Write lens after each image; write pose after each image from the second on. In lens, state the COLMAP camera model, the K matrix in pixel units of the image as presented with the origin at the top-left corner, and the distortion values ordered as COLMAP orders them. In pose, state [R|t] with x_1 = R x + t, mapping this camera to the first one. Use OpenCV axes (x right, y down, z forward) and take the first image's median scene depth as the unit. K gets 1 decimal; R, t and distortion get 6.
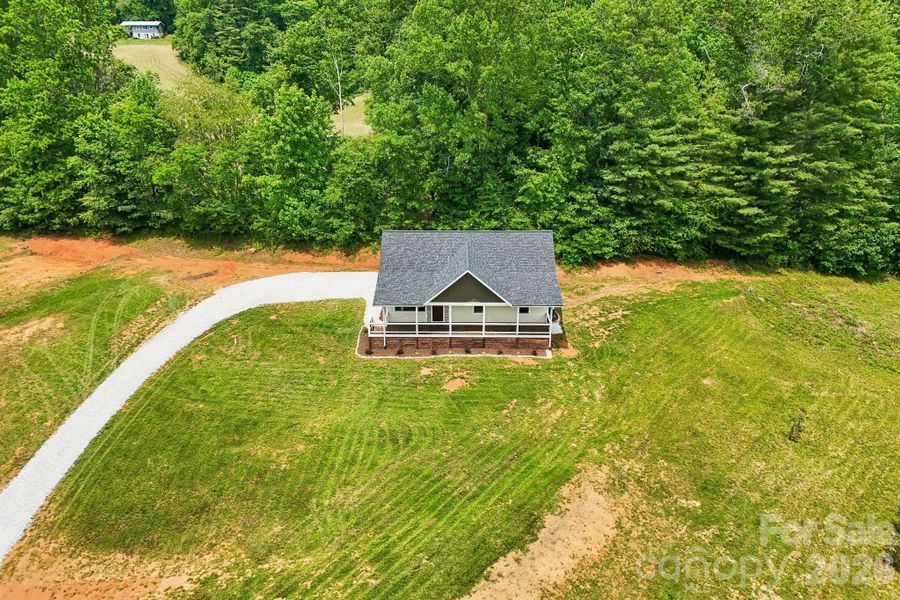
lens RADIAL K [[668.1, 0, 445.2], [0, 668.1, 306.5], [0, 0, 1]] dist [0.047546, -0.056983]
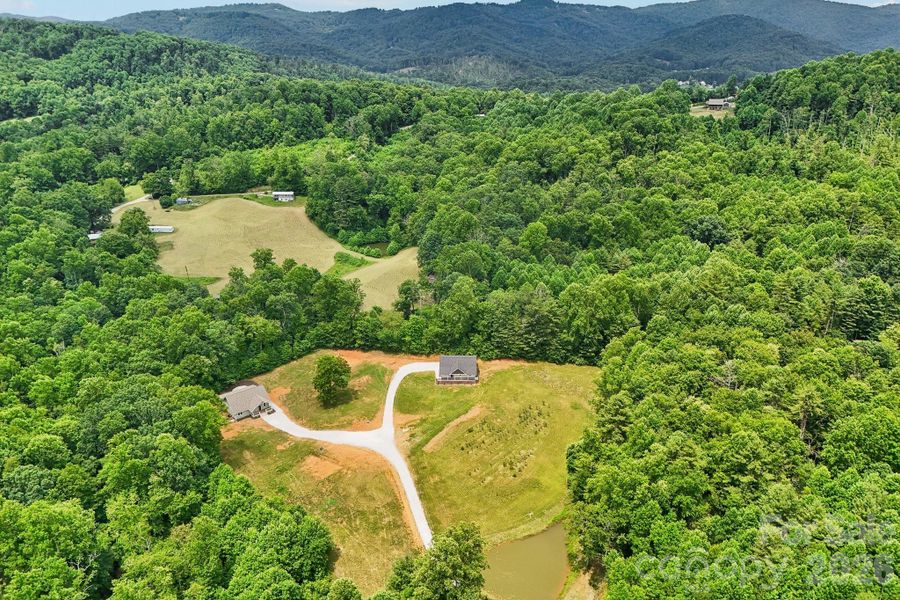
lens RADIAL K [[668.1, 0, 443.4], [0, 668.1, 296.6], [0, 0, 1]] dist [0.047546, -0.056983]
pose [[0.999998, 0.000519, -0.001848, -0.053357], [-0.000569, 0.999632, -0.027119, -0.358815], [0.001834, 0.027120, 0.999630, -3.202157]]
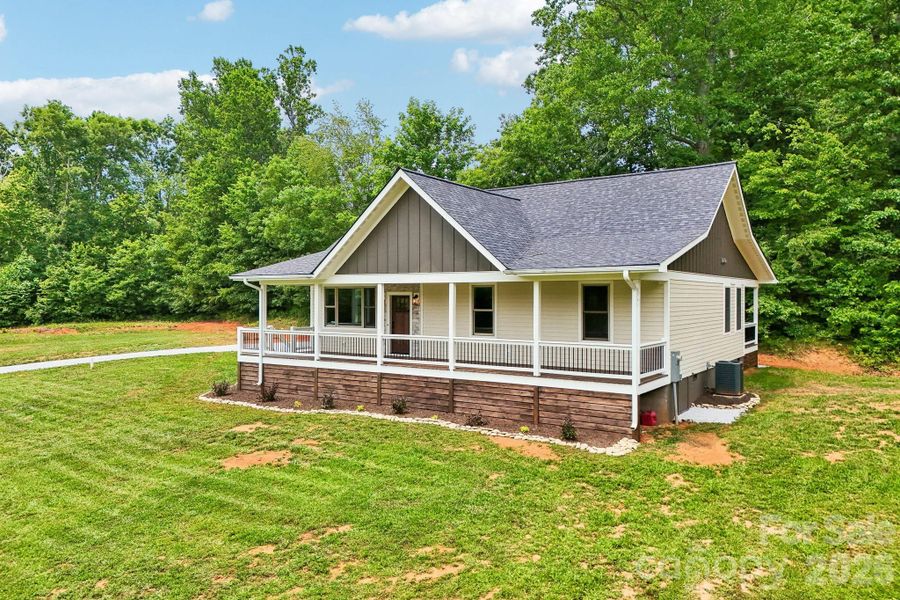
lens RADIAL K [[668.1, 0, 443.7], [0, 668.1, 286.1], [0, 0, 1]] dist [0.047546, -0.056983]
pose [[0.836464, -0.003670, -0.548009, 0.202190], [-0.213902, 0.918474, -0.332644, 0.097400], [0.504553, 0.395465, 0.767486, 0.575442]]
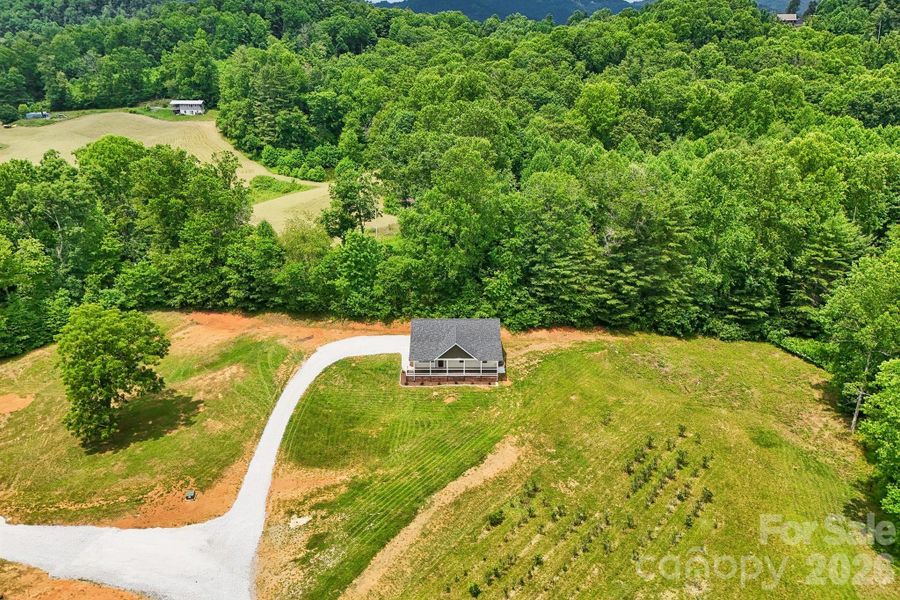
lens RADIAL K [[668.1, 0, 443.9], [0, 668.1, 301.9], [0, 0, 1]] dist [0.047546, -0.056983]
pose [[0.999927, -0.005454, 0.010782, -0.018235], [0.005764, 0.999565, -0.028910, -0.094669], [-0.010620, 0.028970, 0.999524, -0.805122]]
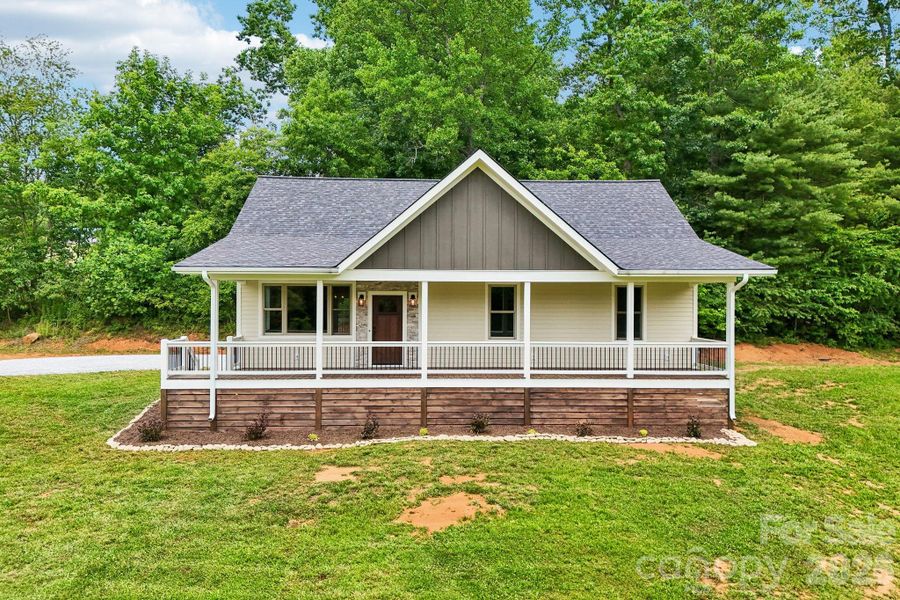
lens RADIAL K [[668.1, 0, 448.1], [0, 668.1, 293.3], [0, 0, 1]] dist [0.047546, -0.056983]
pose [[0.998090, 0.010204, 0.060933, -0.000452], [0.014143, 0.922334, -0.386134, 0.104245], [-0.060141, 0.386258, 0.920428, 0.559955]]
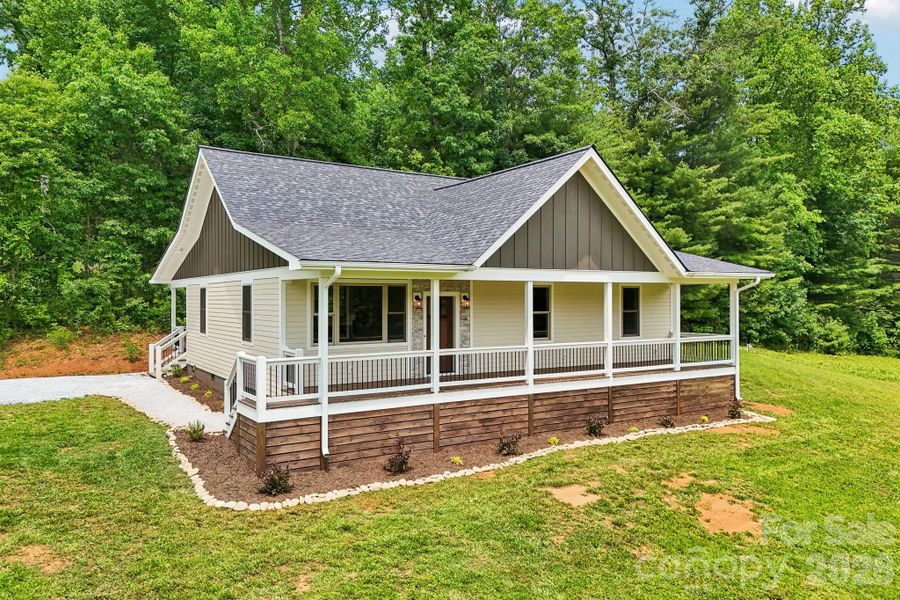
lens RADIAL K [[668.1, 0, 447.0], [0, 668.1, 296.1], [0, 0, 1]] dist [0.047546, -0.056983]
pose [[0.830795, 0.005900, 0.556547, -0.155856], [0.210791, 0.922121, -0.324438, 0.077249], [-0.515118, 0.386857, 0.764850, 0.629314]]
